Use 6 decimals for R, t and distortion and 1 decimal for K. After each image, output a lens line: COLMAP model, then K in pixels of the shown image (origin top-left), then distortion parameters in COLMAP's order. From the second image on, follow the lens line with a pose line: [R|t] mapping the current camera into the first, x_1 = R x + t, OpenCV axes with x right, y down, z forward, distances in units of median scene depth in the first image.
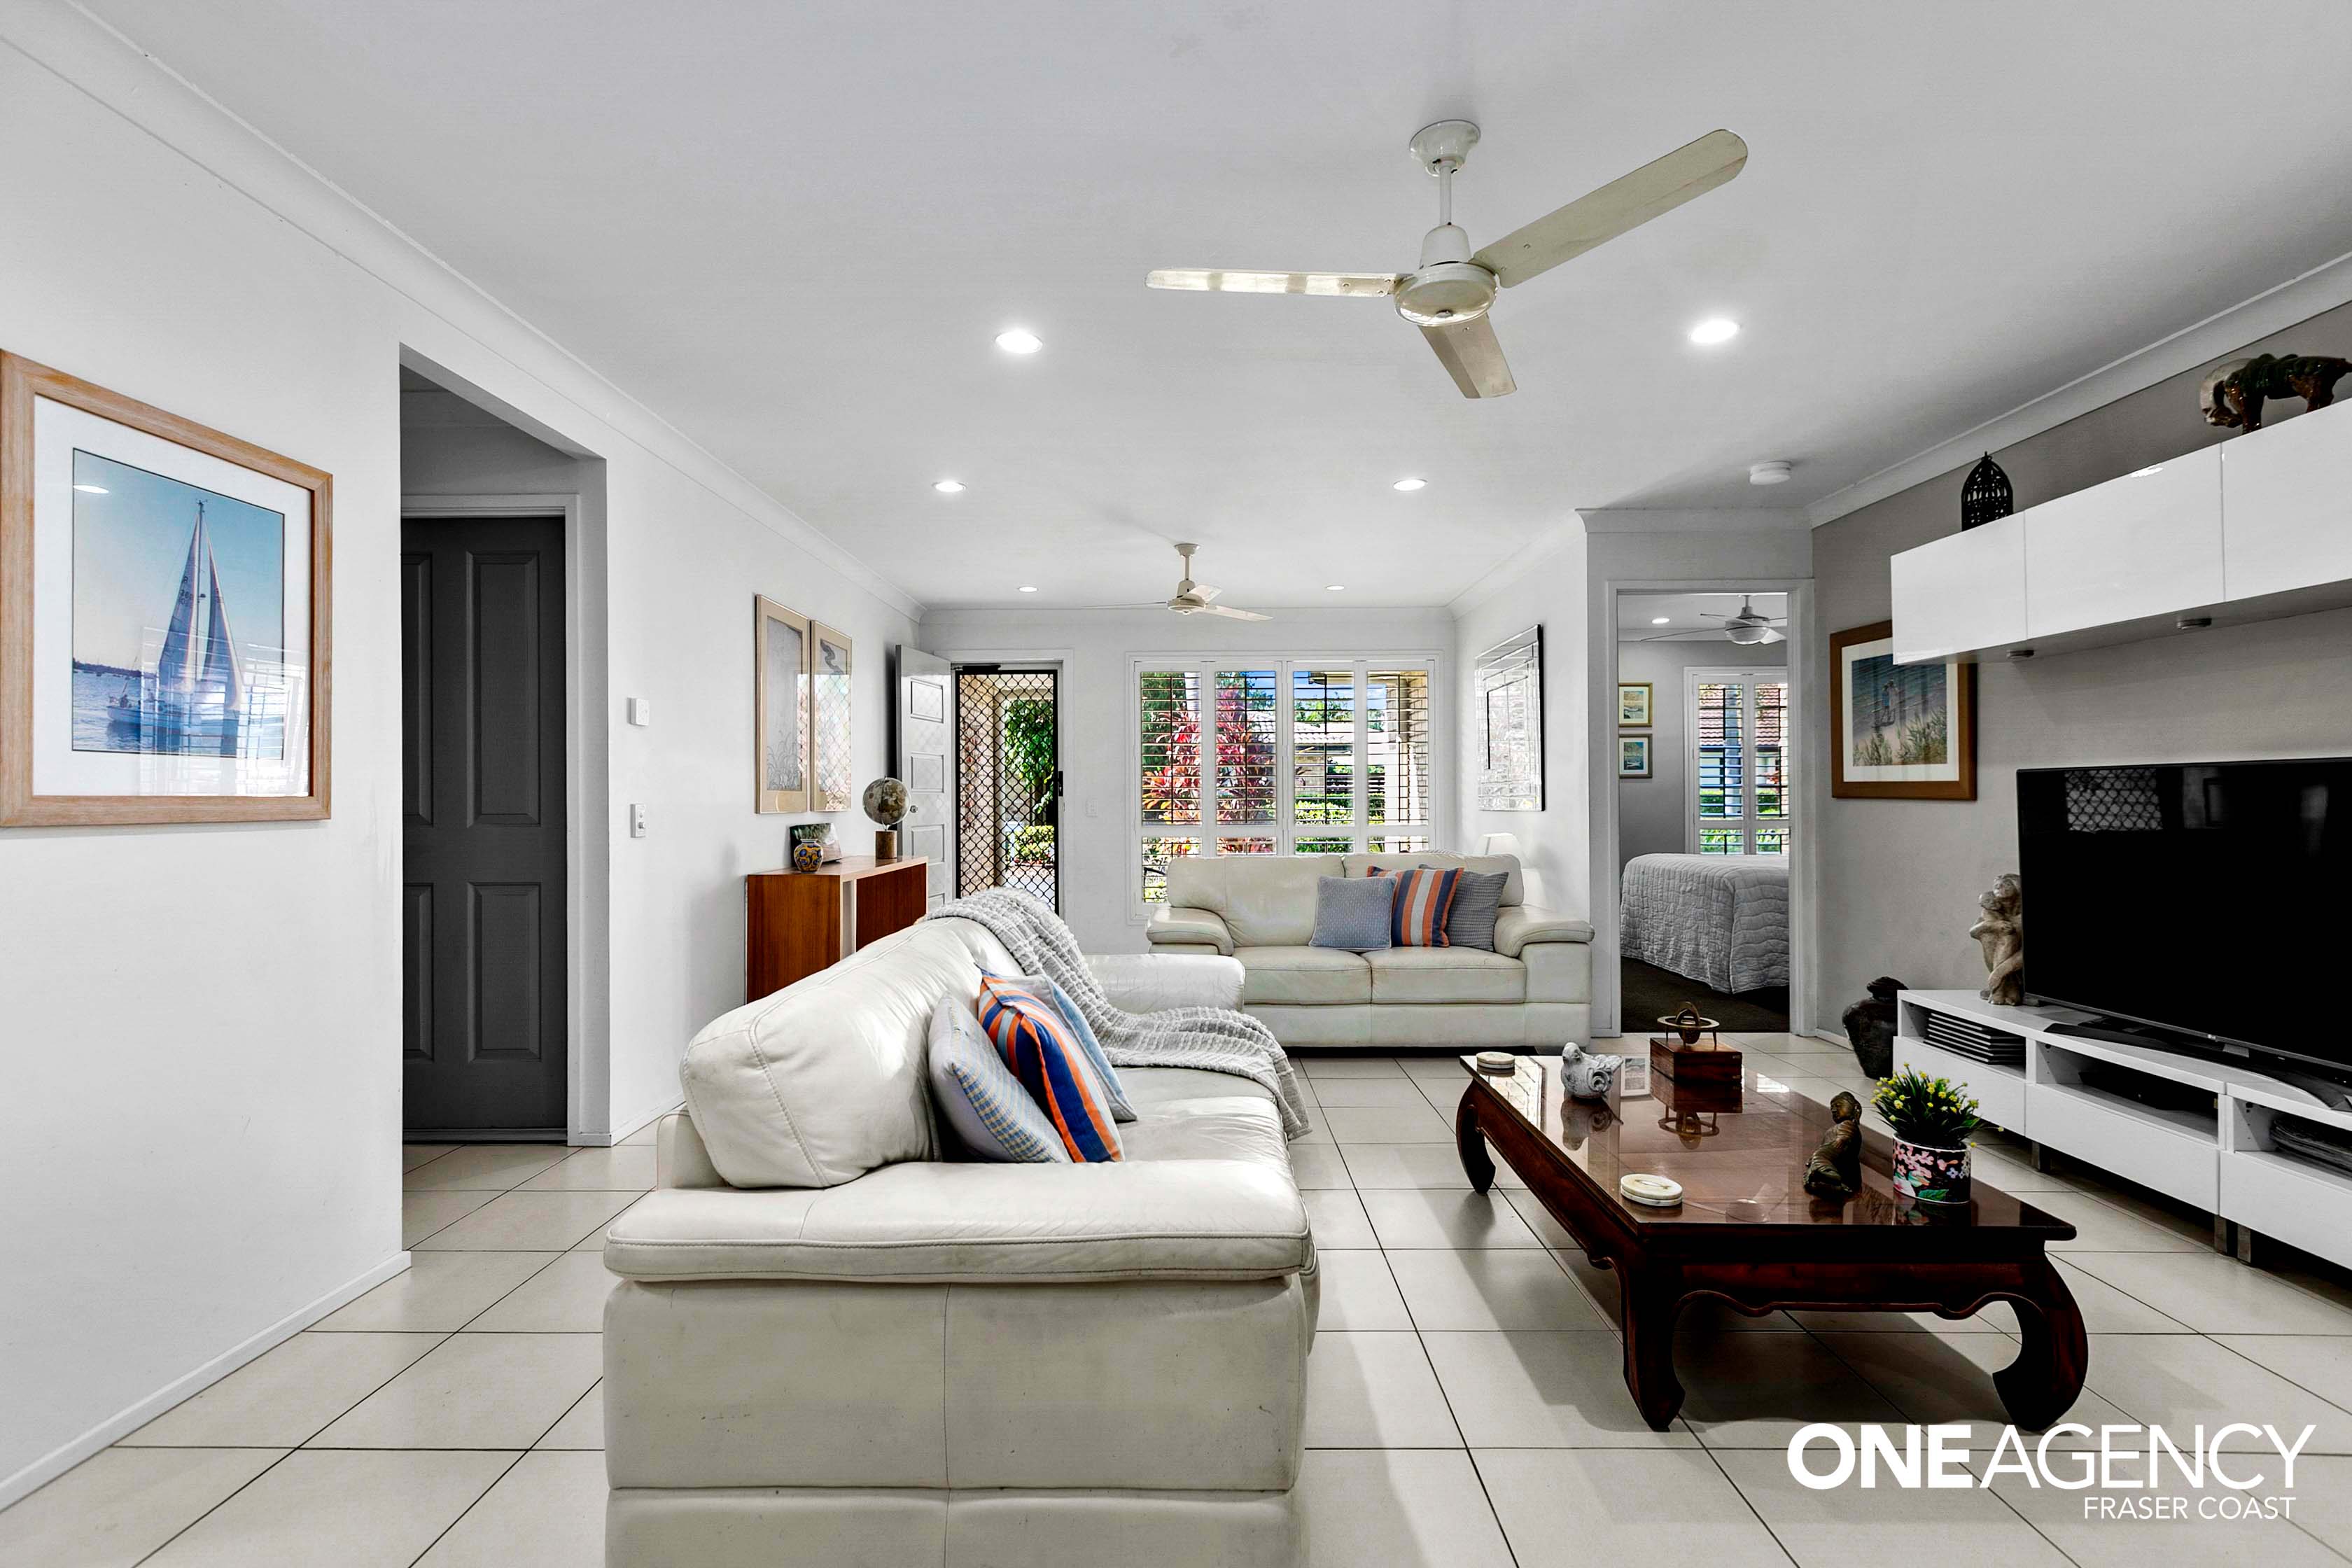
lens RADIAL K [[1072.0, 0, 1173.0], [0, 1072.0, 775.8], [0, 0, 1]] dist [0.009894, -0.000664]
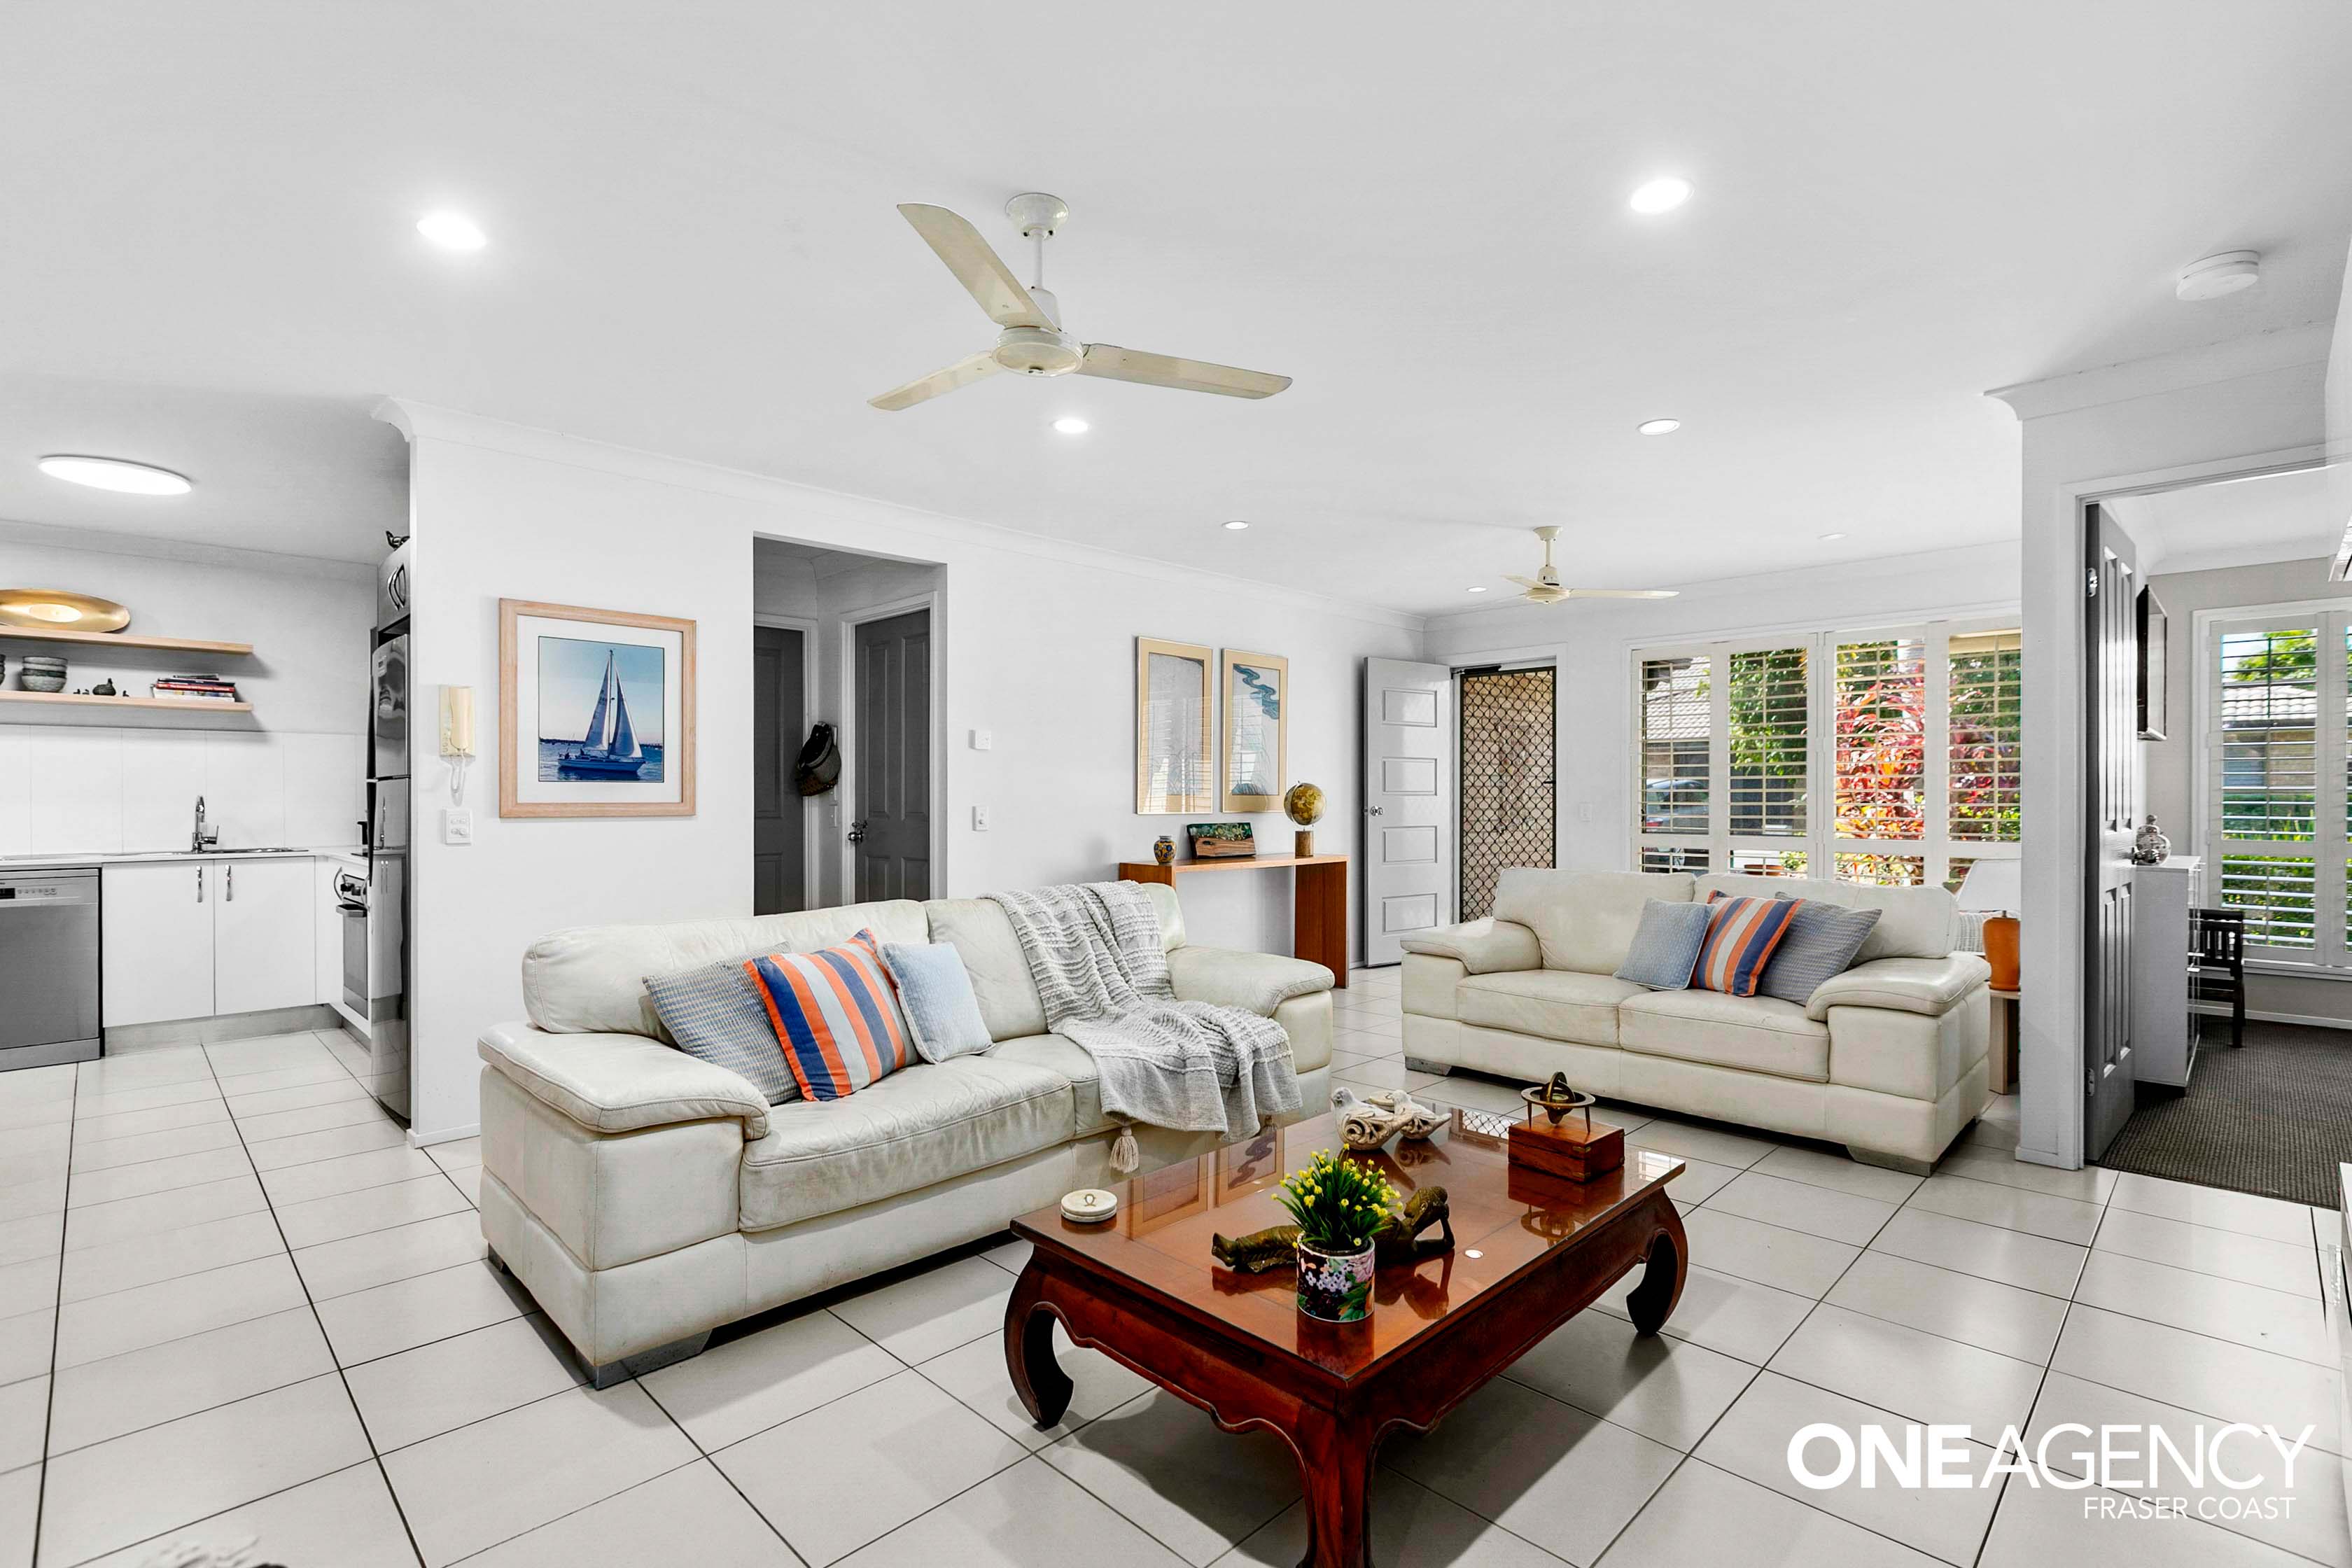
lens RADIAL K [[1072.0, 0, 1175.2], [0, 1072.0, 785.9], [0, 0, 1]] dist [0.009894, -0.000664]
pose [[0.716431, -0.002389, -0.697654, 0.524053], [0.011119, 0.999906, 0.007994, -0.006956], [0.697569, -0.013485, 0.716390, 0.147708]]
